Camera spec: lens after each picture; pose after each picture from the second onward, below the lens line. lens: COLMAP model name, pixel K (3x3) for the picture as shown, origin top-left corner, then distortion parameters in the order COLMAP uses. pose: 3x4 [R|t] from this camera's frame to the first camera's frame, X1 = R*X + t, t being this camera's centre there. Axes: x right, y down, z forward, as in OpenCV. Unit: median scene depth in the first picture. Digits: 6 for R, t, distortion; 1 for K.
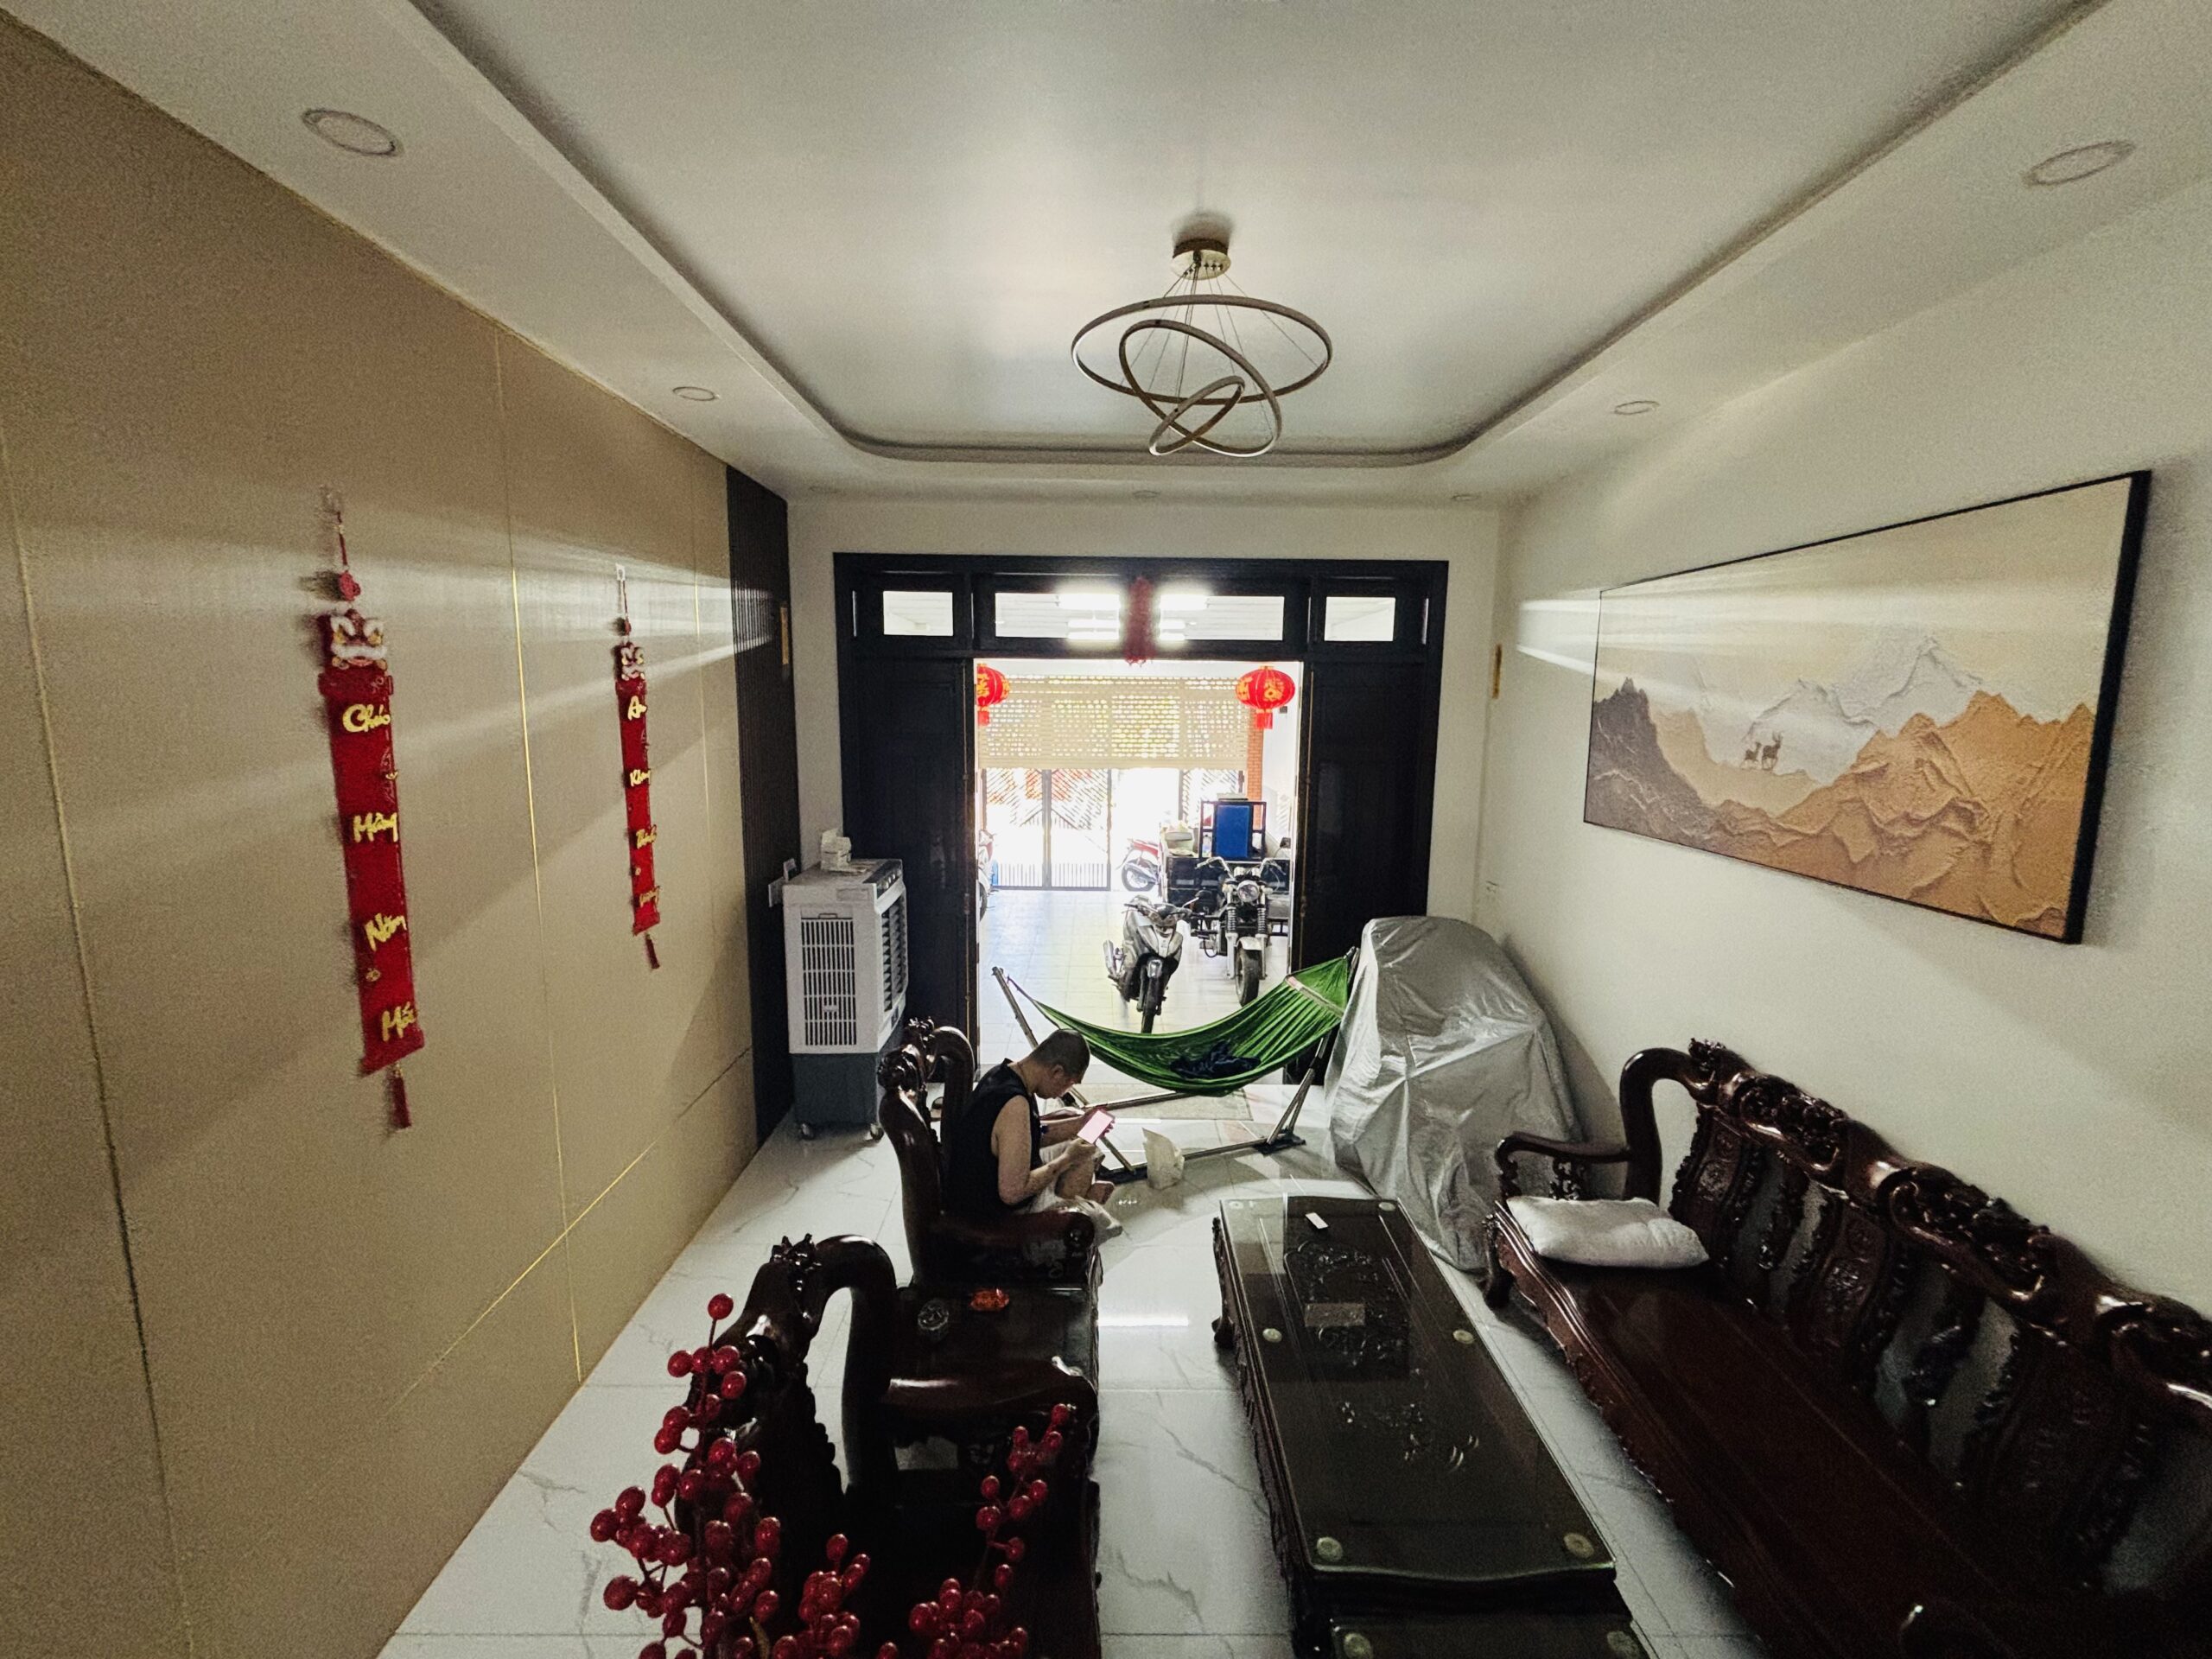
lens RADIAL K [[890.0, 0, 1101.2], [0, 890.0, 830.5], [0, 0, 1]] dist [0.000224, 0.000002]
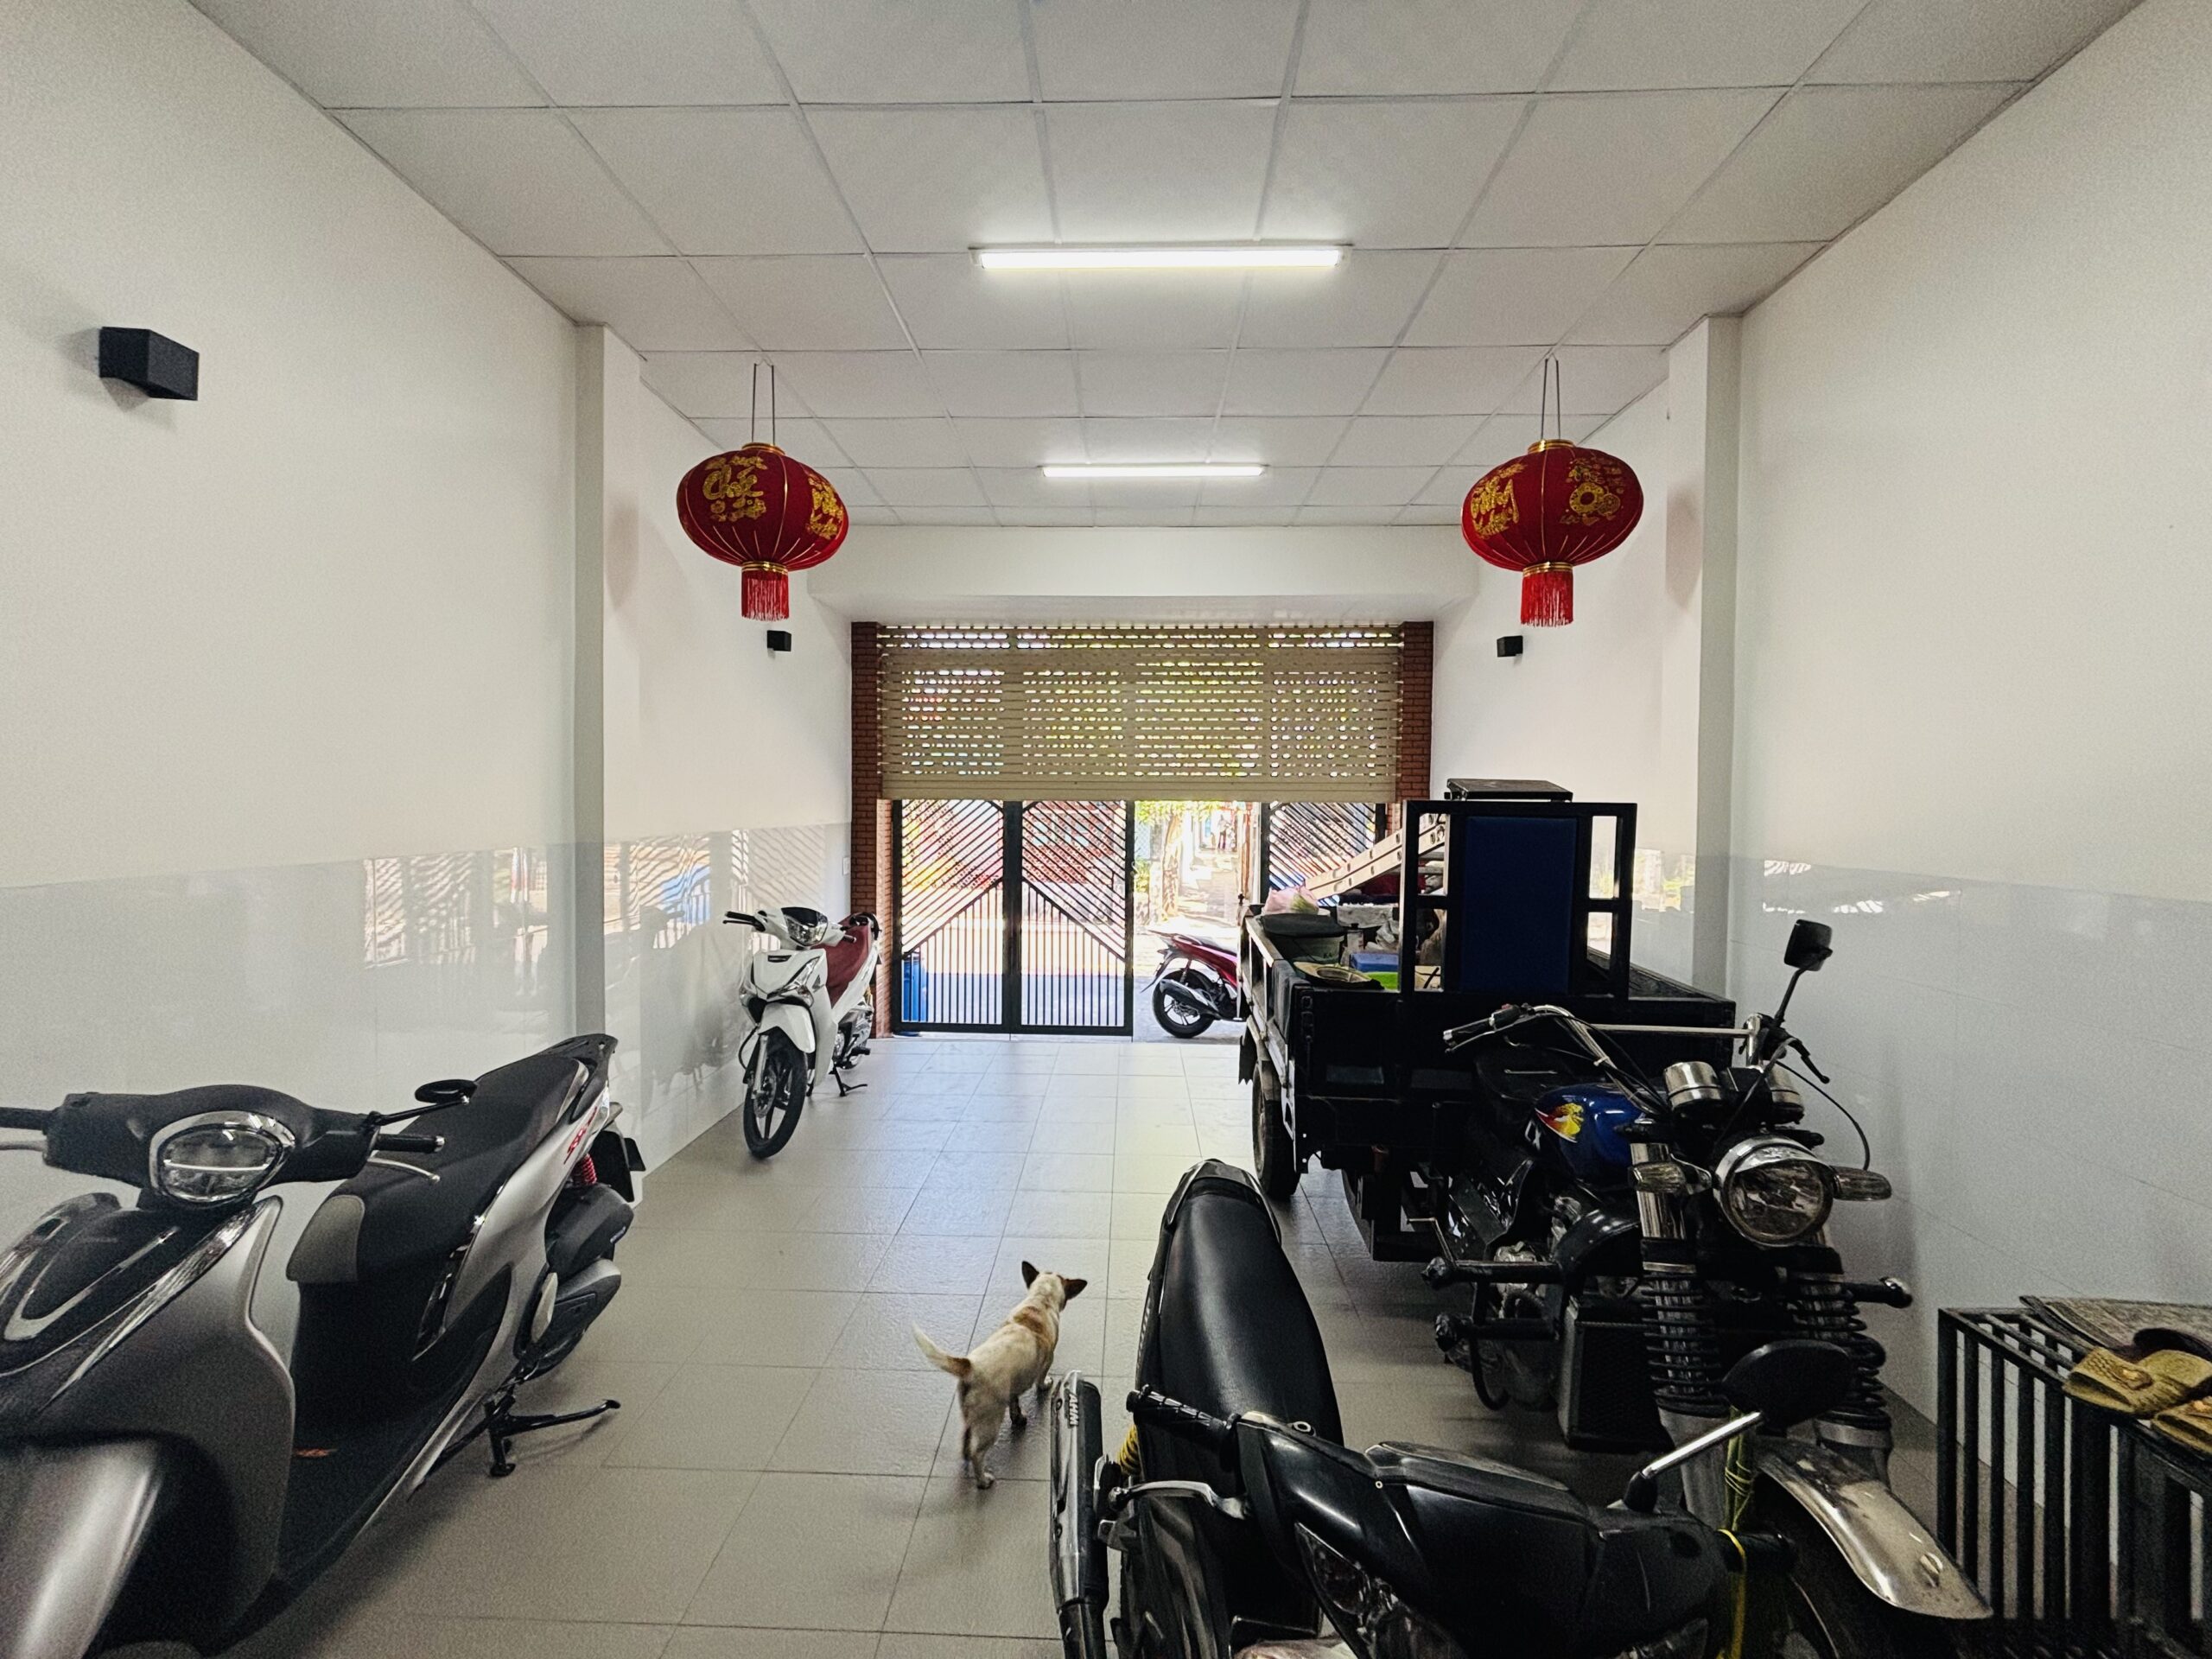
lens RADIAL K [[890.0, 0, 1105.3], [0, 890.0, 812.9], [0, 0, 1]] dist [0.000224, 0.000002]
pose [[0.999358, -0.001131, -0.035820, 0.014126], [-0.003397, 0.992012, -0.126095, 0.005534], [0.035676, 0.126136, 0.991371, 0.470999]]
